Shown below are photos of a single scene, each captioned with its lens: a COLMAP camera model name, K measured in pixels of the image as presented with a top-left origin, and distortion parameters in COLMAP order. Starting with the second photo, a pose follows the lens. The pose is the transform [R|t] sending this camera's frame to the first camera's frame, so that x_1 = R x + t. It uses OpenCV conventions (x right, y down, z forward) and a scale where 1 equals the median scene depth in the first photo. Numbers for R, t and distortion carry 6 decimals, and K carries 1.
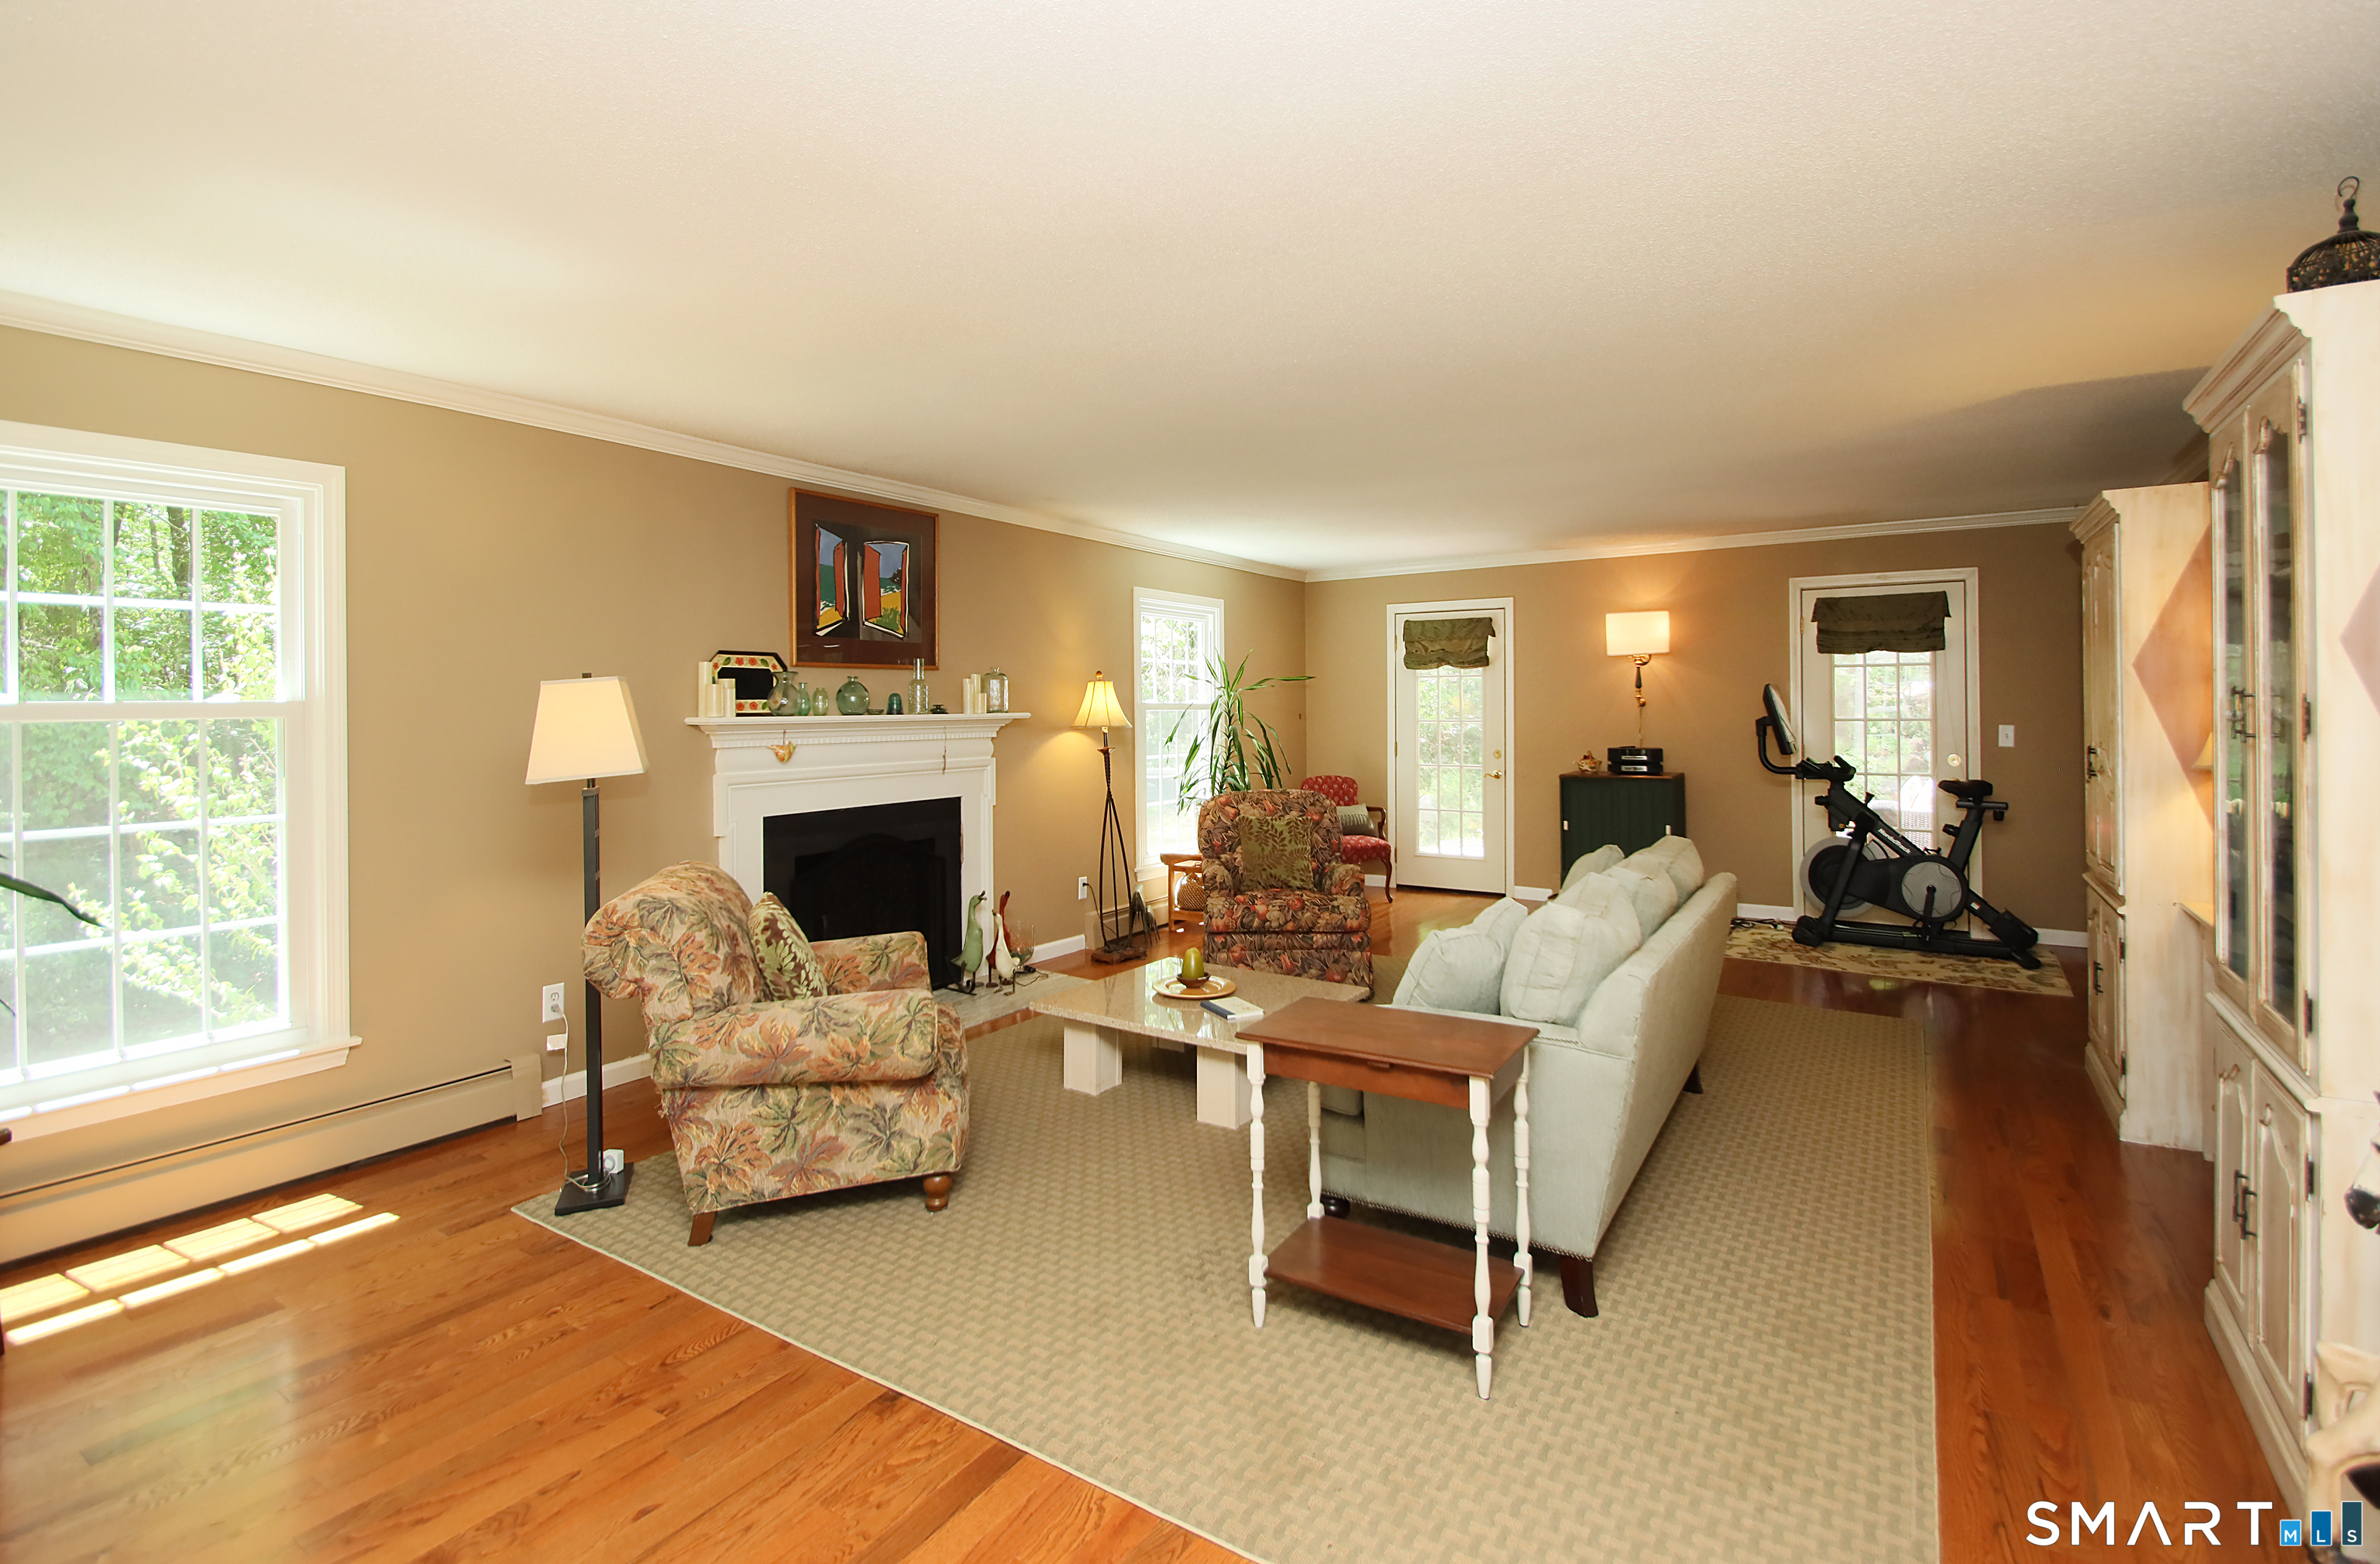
lens RADIAL K [[1095.9, 0, 1190.0], [0, 1095.9, 782.0], [0, 0, 1]] dist [0.008059, -0.014658]
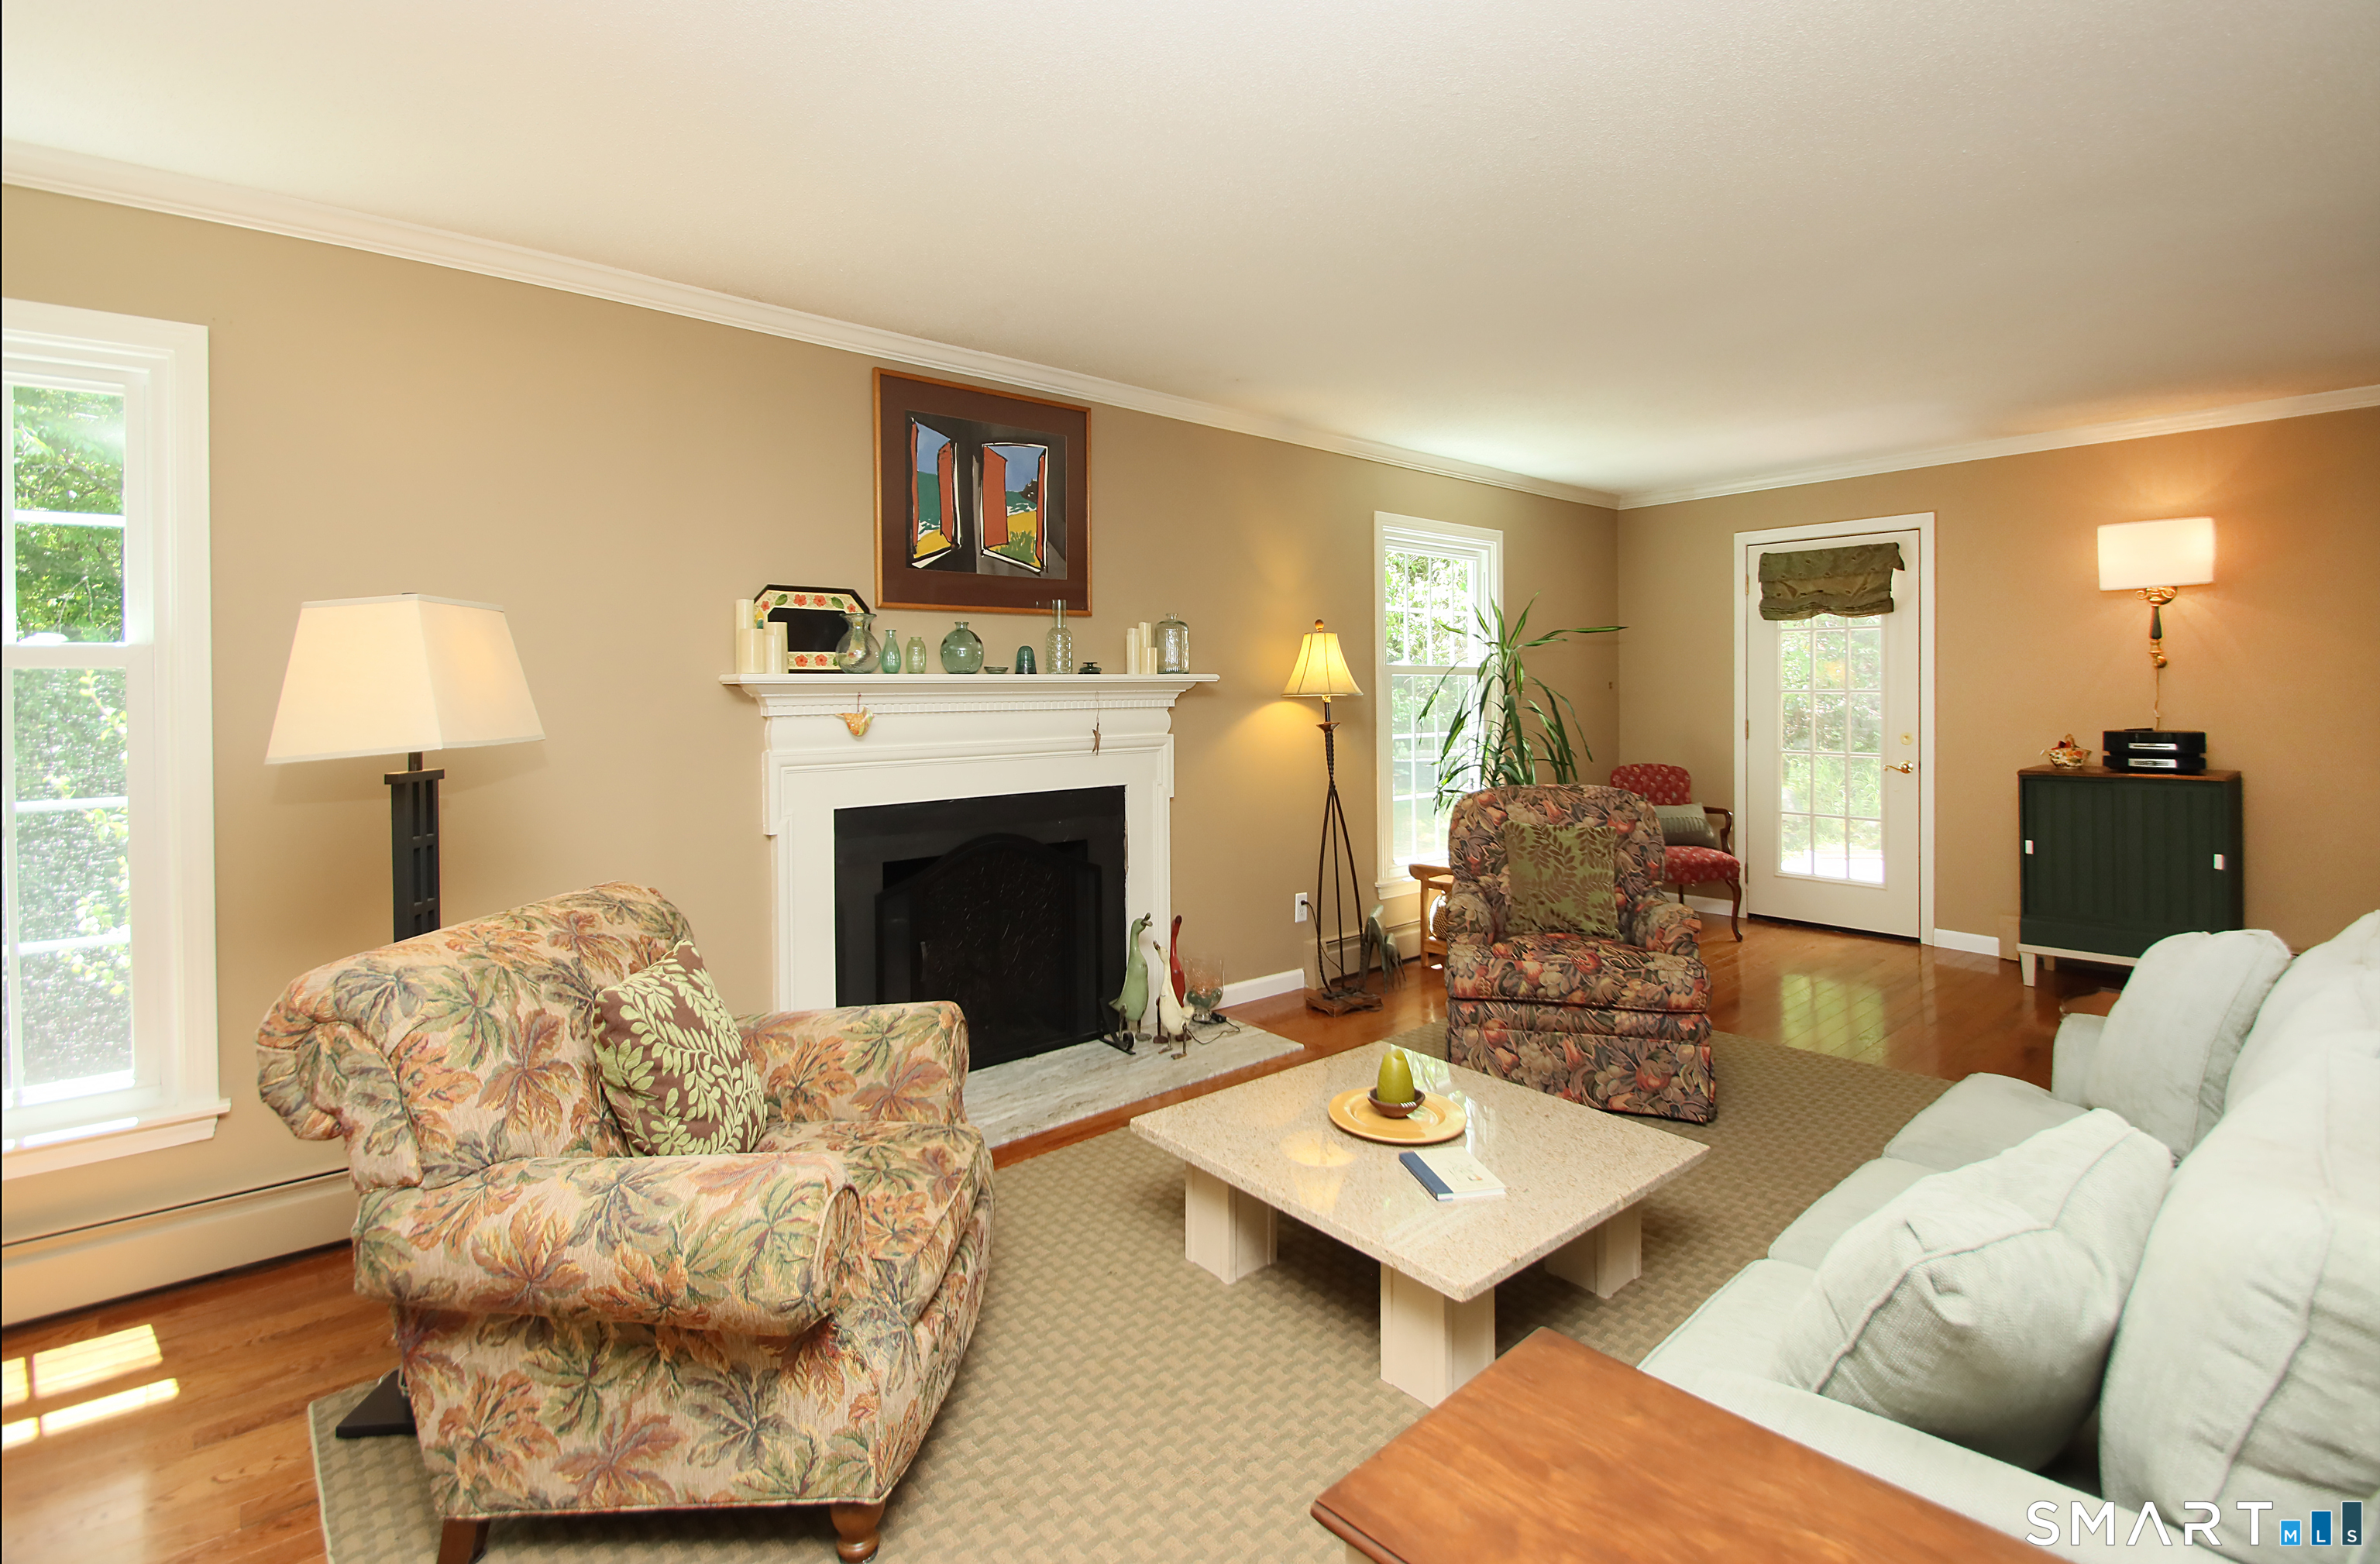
lens RADIAL K [[1123.1, 0, 1216.7], [0, 1123.1, 722.2], [0, 0, 1]] dist [0.015066, -0.016763]
pose [[0.969244, 0.009225, -0.245927, 0.046046], [-0.017814, 0.999306, -0.032723, -0.006188], [0.245455, 0.036097, 0.968736, 0.290086]]
